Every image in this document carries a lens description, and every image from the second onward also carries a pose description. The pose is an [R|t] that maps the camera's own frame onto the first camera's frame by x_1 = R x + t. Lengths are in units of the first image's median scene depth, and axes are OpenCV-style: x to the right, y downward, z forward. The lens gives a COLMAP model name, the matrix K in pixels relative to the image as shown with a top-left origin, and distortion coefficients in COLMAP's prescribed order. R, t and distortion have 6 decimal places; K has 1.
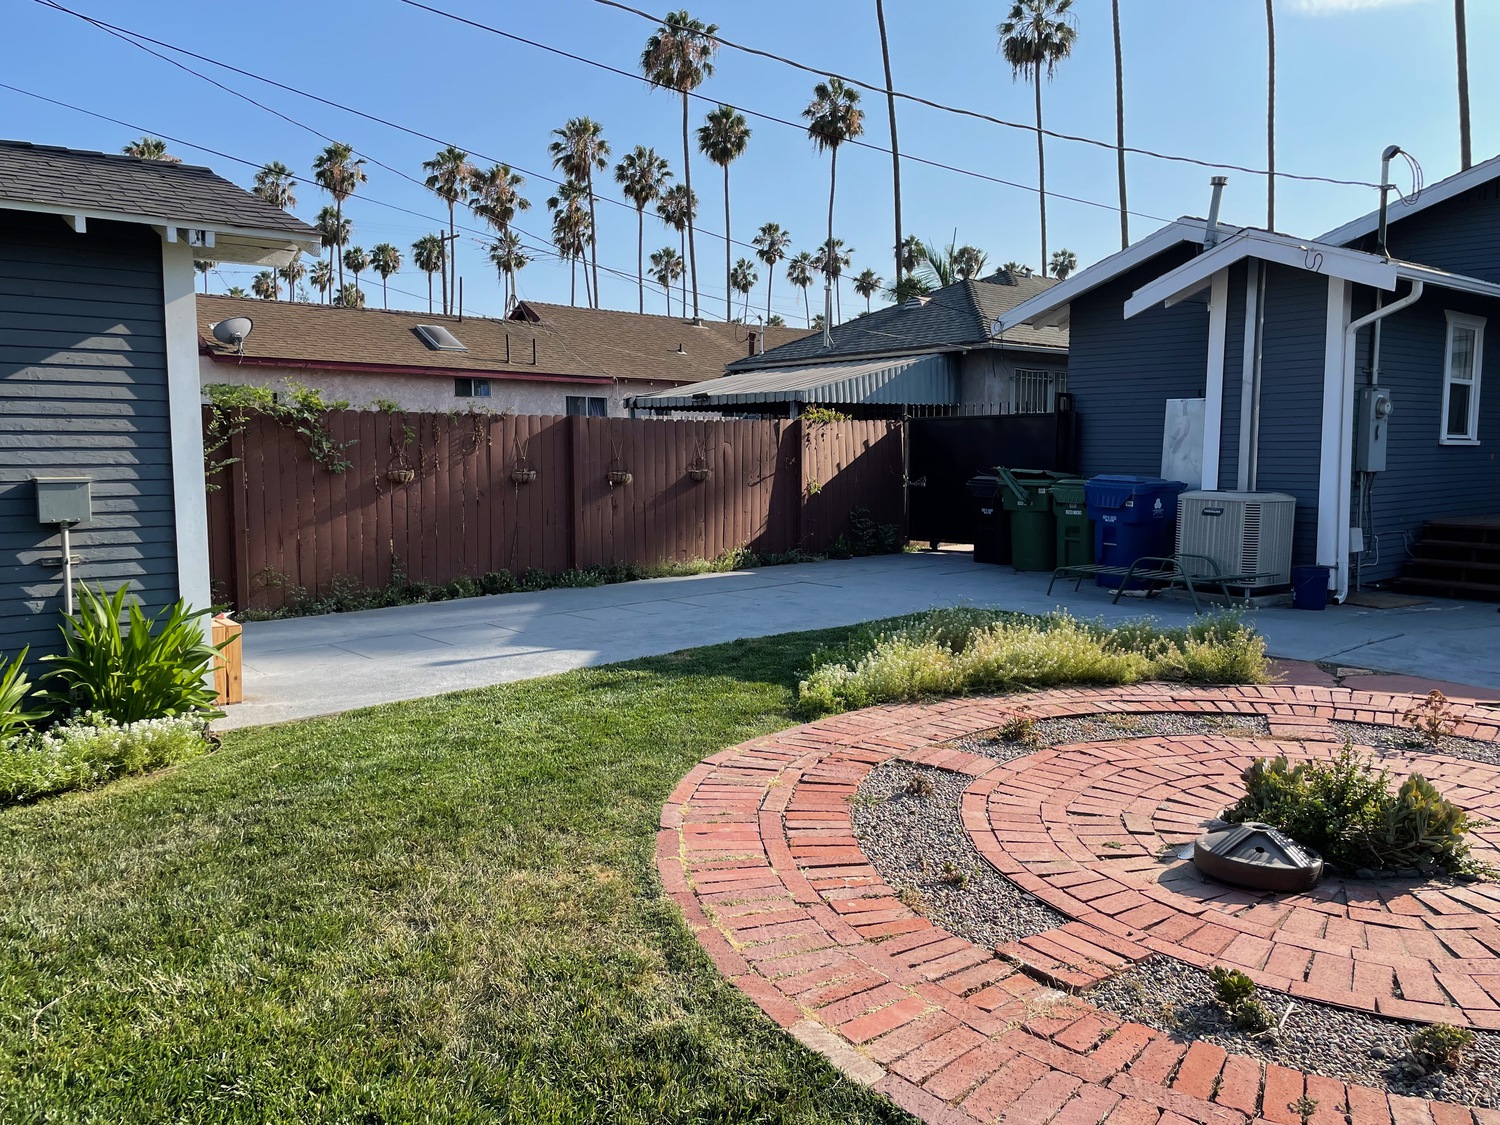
lens RADIAL K [[1127.4, 0, 750.0], [0, 1127.4, 562.5], [0, 0, 1]] dist [0.102049, -0.129763]
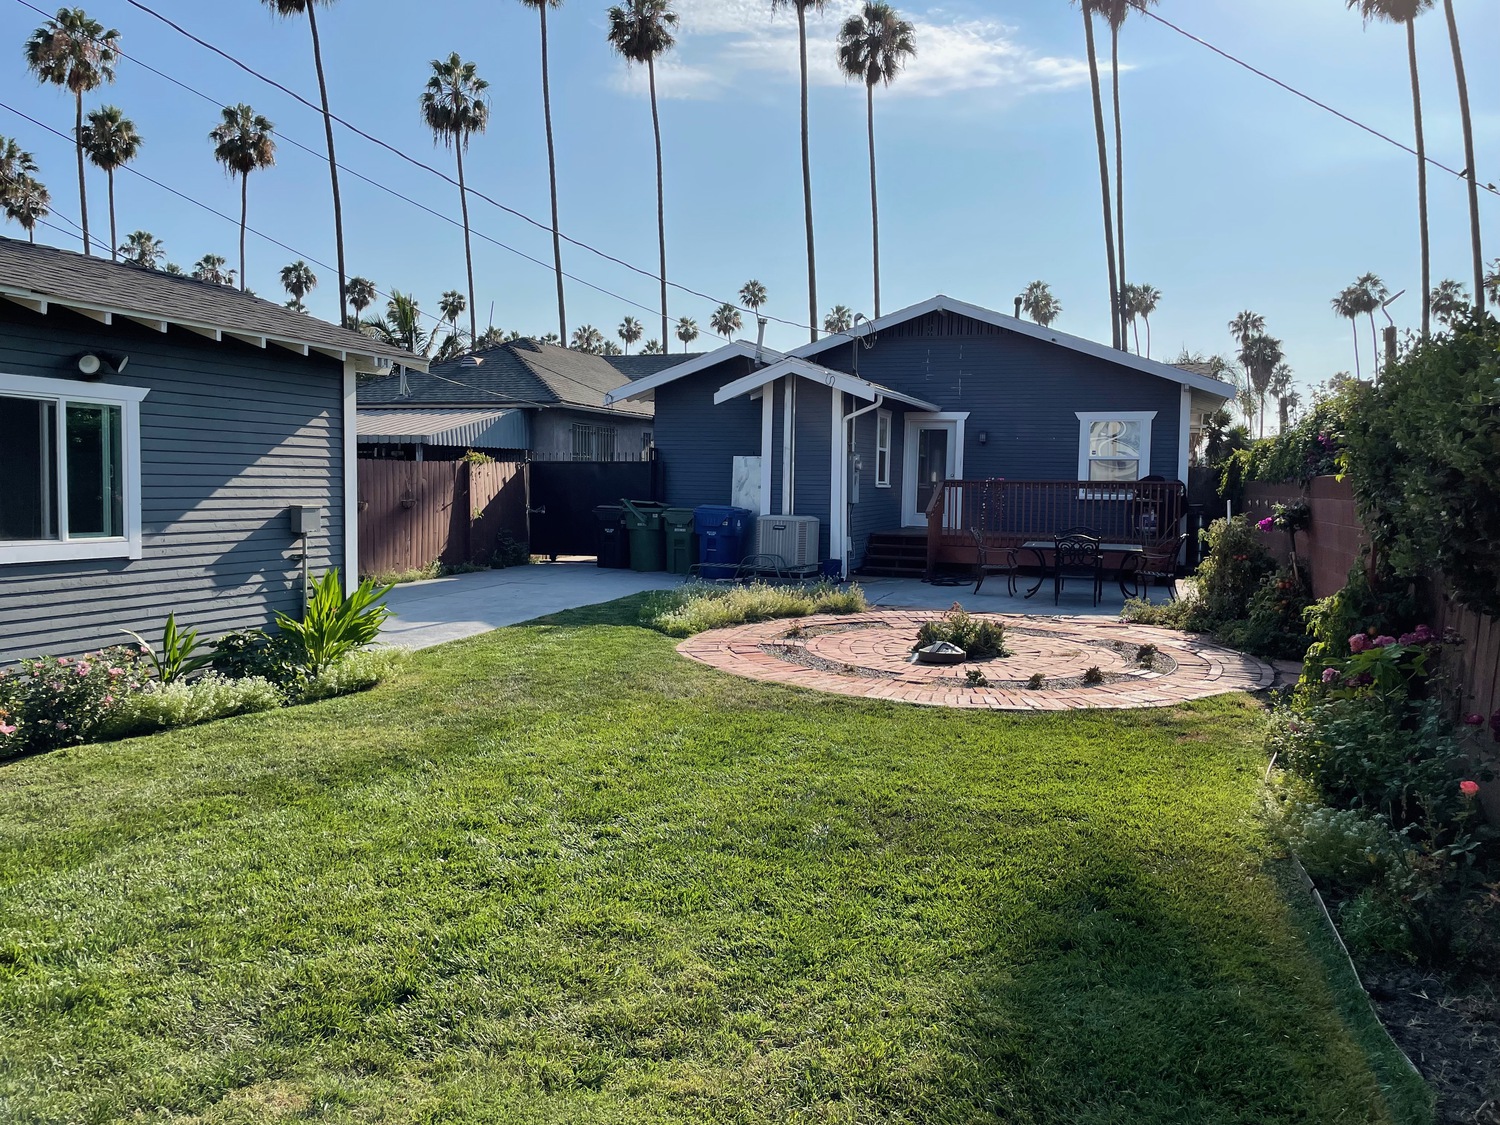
lens RADIAL K [[1104.2, 0, 733.8], [0, 1104.2, 546.1], [0, 0, 1]] dist [0.075475, -0.046243]
pose [[0.869371, -0.017503, 0.493850, -0.523524], [0.037576, 0.998821, -0.030749, 0.034191], [-0.492730, 0.045289, 0.869003, -0.410241]]
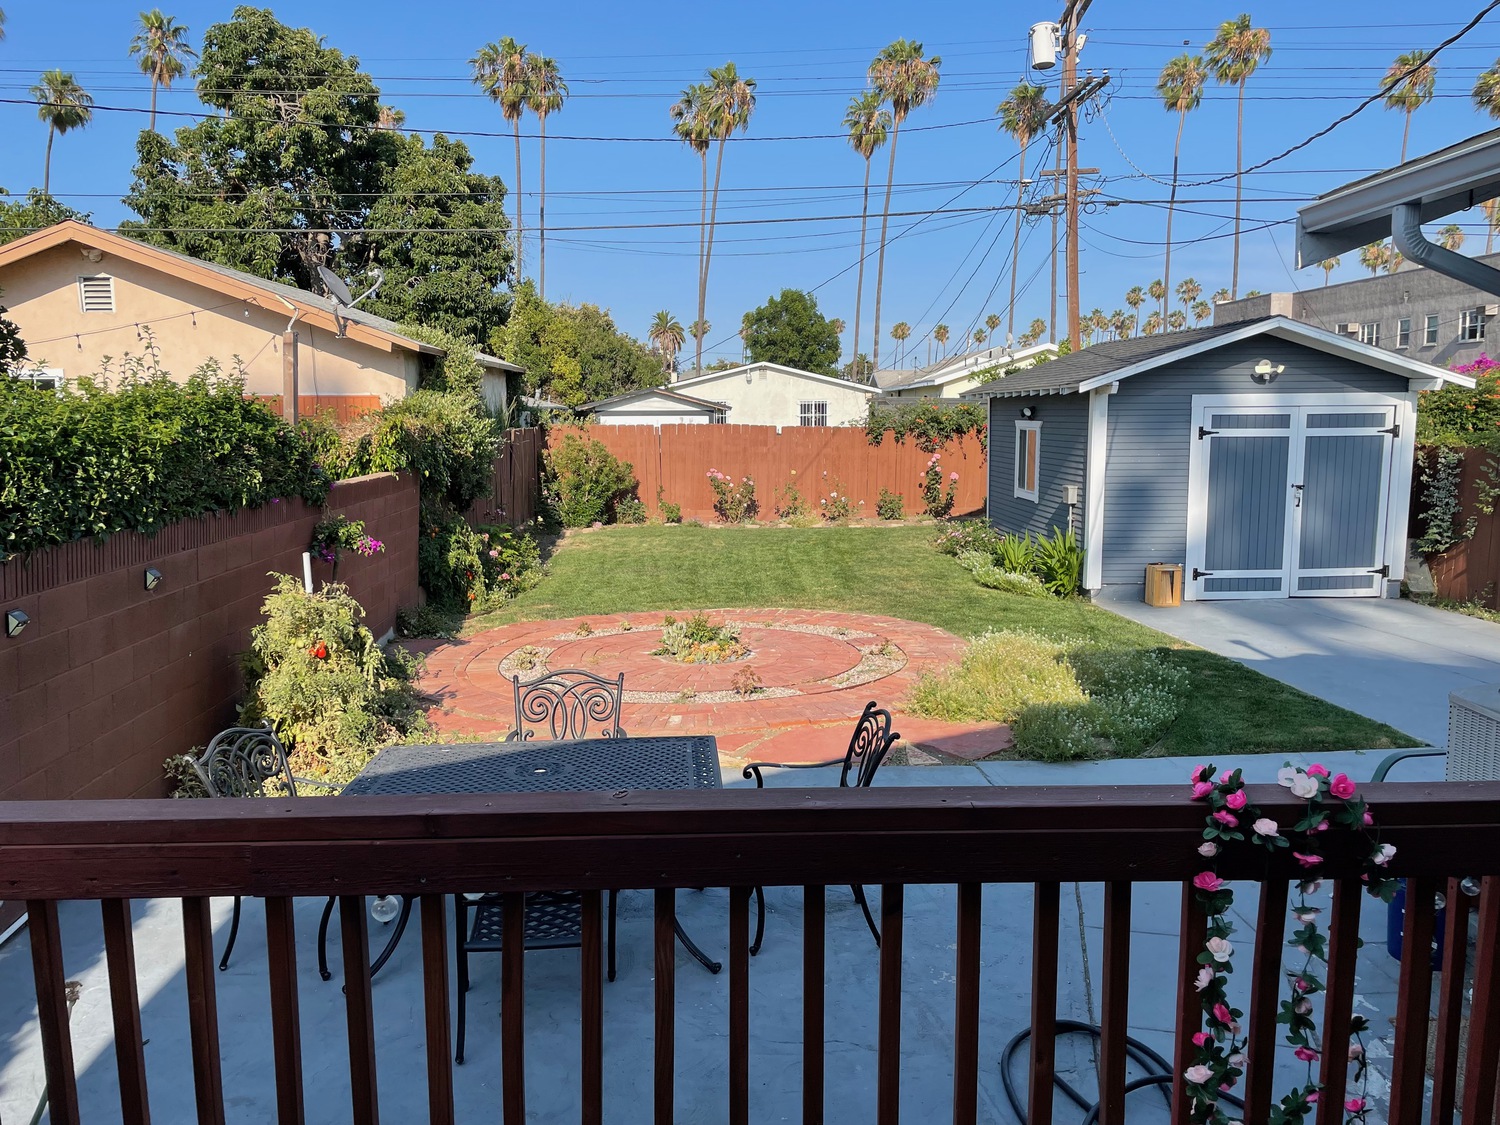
lens RADIAL K [[1105.5, 0, 747.5], [0, 1105.5, 552.3], [0, 0, 1]] dist [0.103433, -0.136867]
pose [[-0.593479, 0.103004, -0.798231, 1.124366], [-0.077482, 0.979858, 0.184049, -0.203855], [0.801111, 0.171078, -0.573544, 1.148848]]
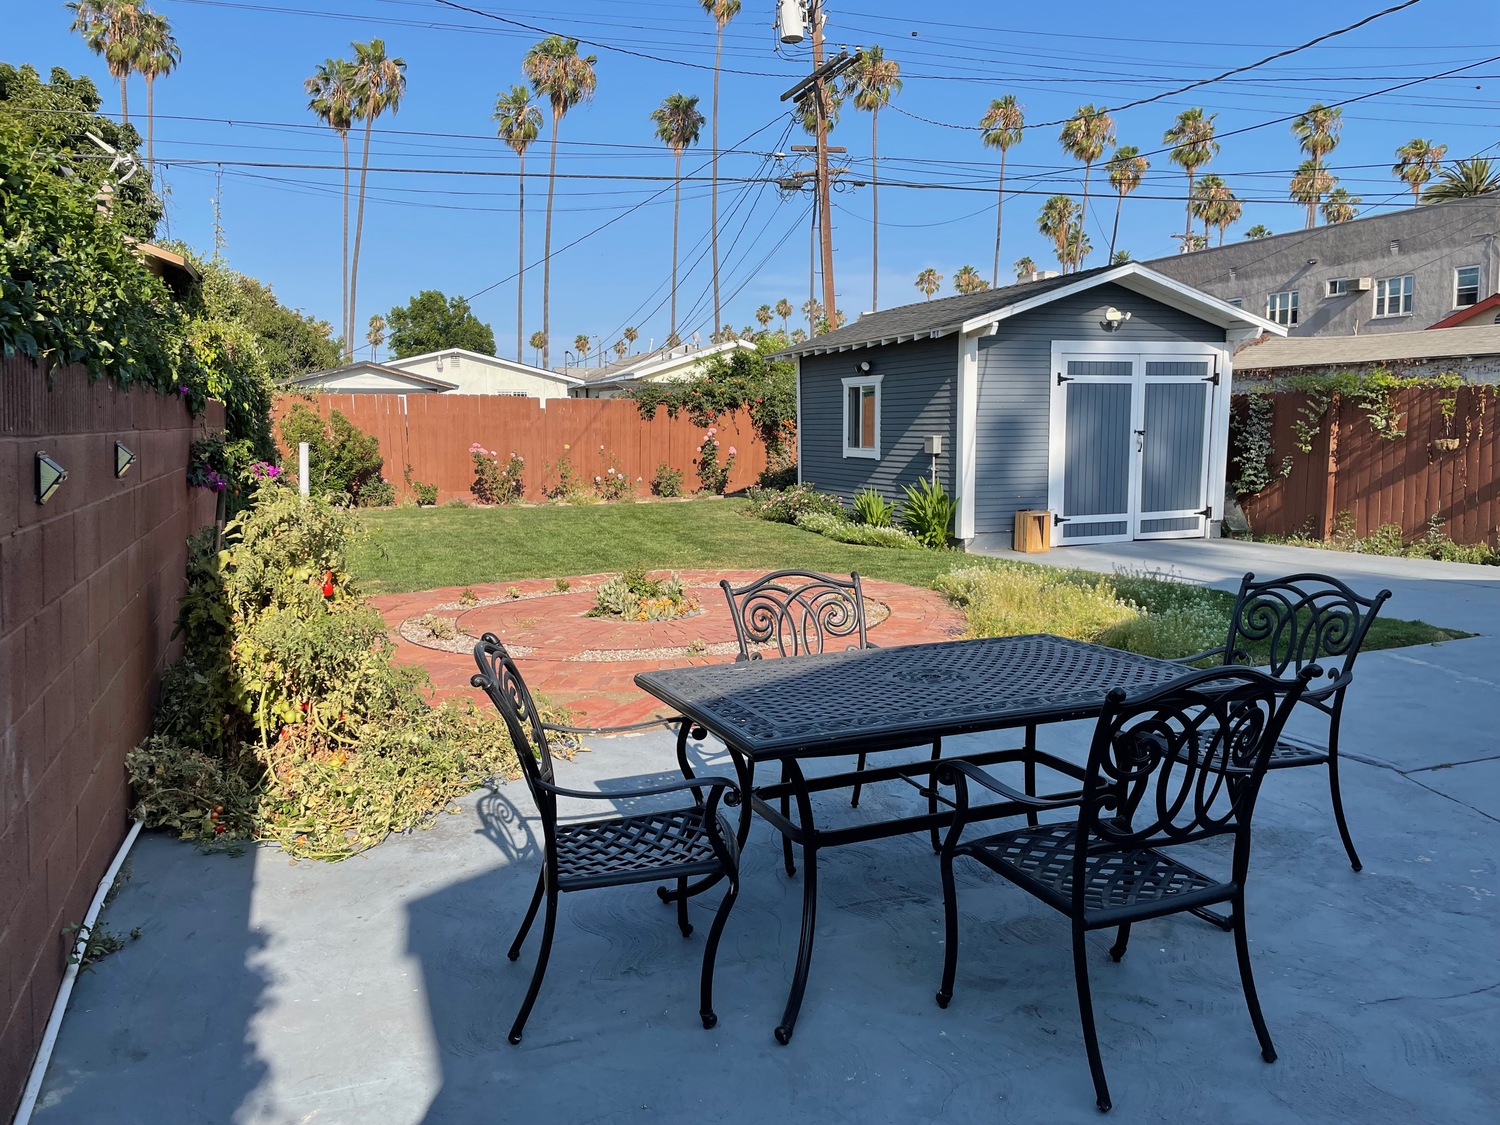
lens RADIAL K [[1105.5, 0, 747.5], [0, 1105.5, 552.3], [0, 0, 1]] dist [0.103433, -0.136867]
pose [[-0.307140, 0.111375, -0.945125, 1.128295], [-0.091080, 0.985129, 0.145687, -0.085120], [0.947296, 0.130828, -0.292429, 0.827928]]
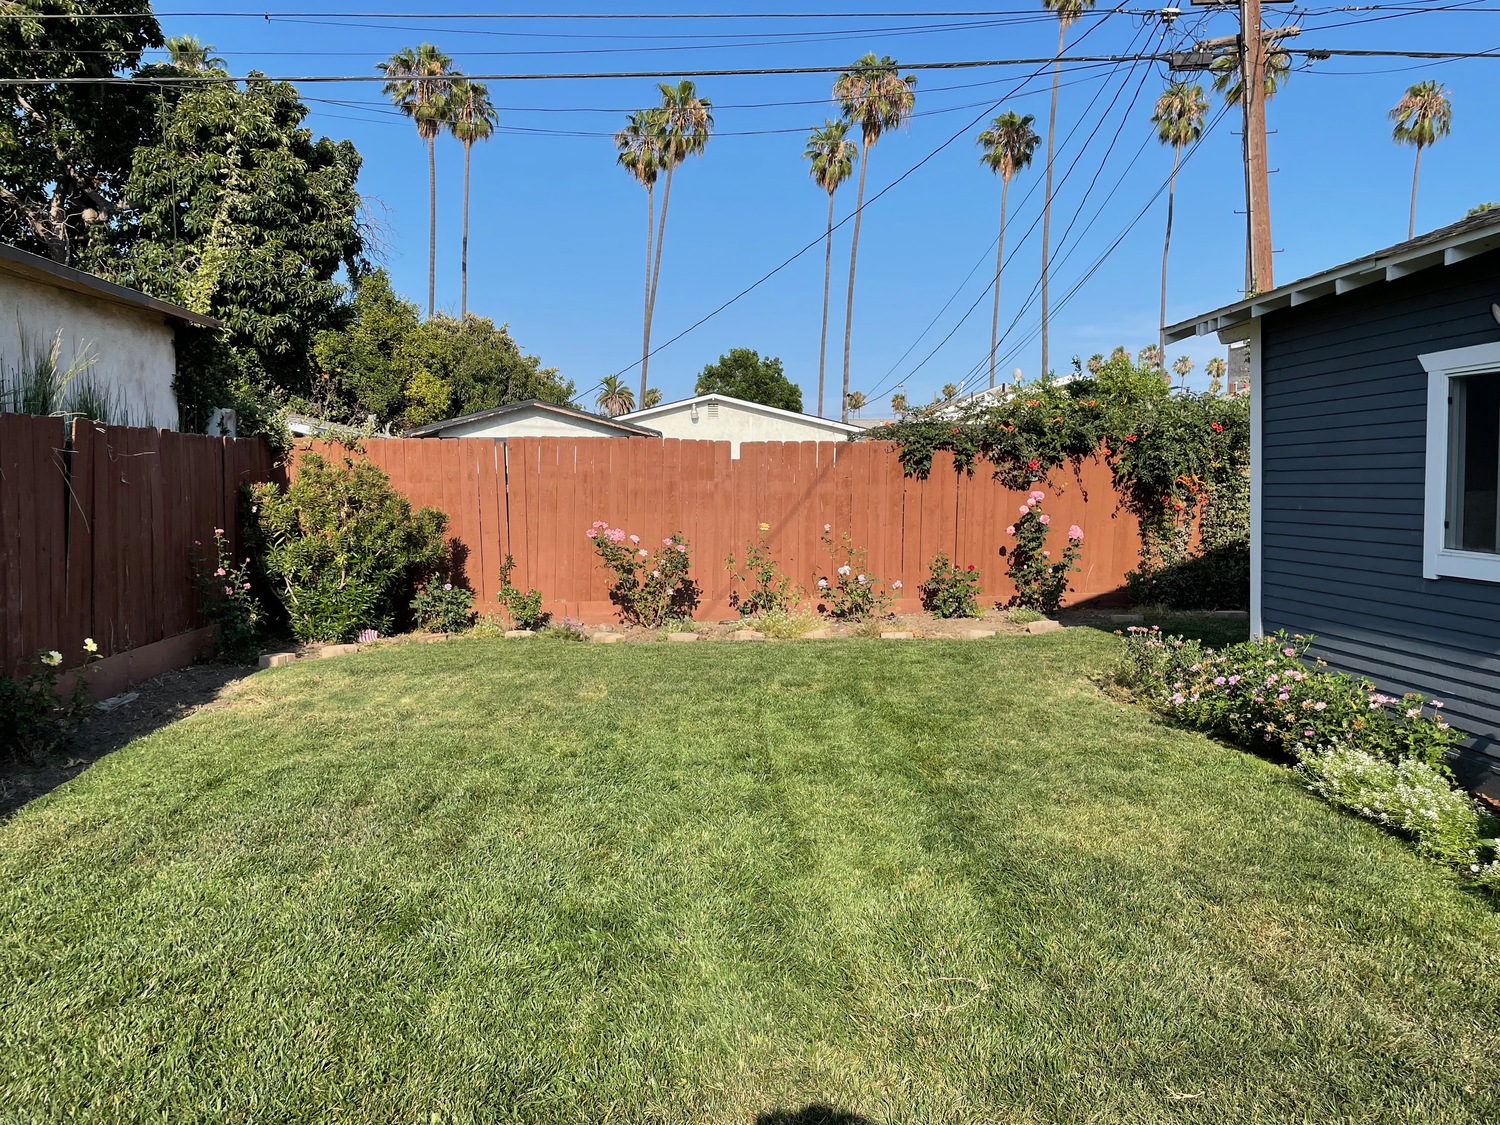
lens RADIAL K [[1127.5, 0, 747.5], [0, 1127.5, 547.3], [0, 0, 1]] dist [0.098727, -0.125462]
pose [[-0.562228, 0.050633, -0.825431, 0.151525], [-0.073944, 0.991048, 0.111157, -0.051292], [0.823670, 0.123531, -0.553451, 0.485442]]
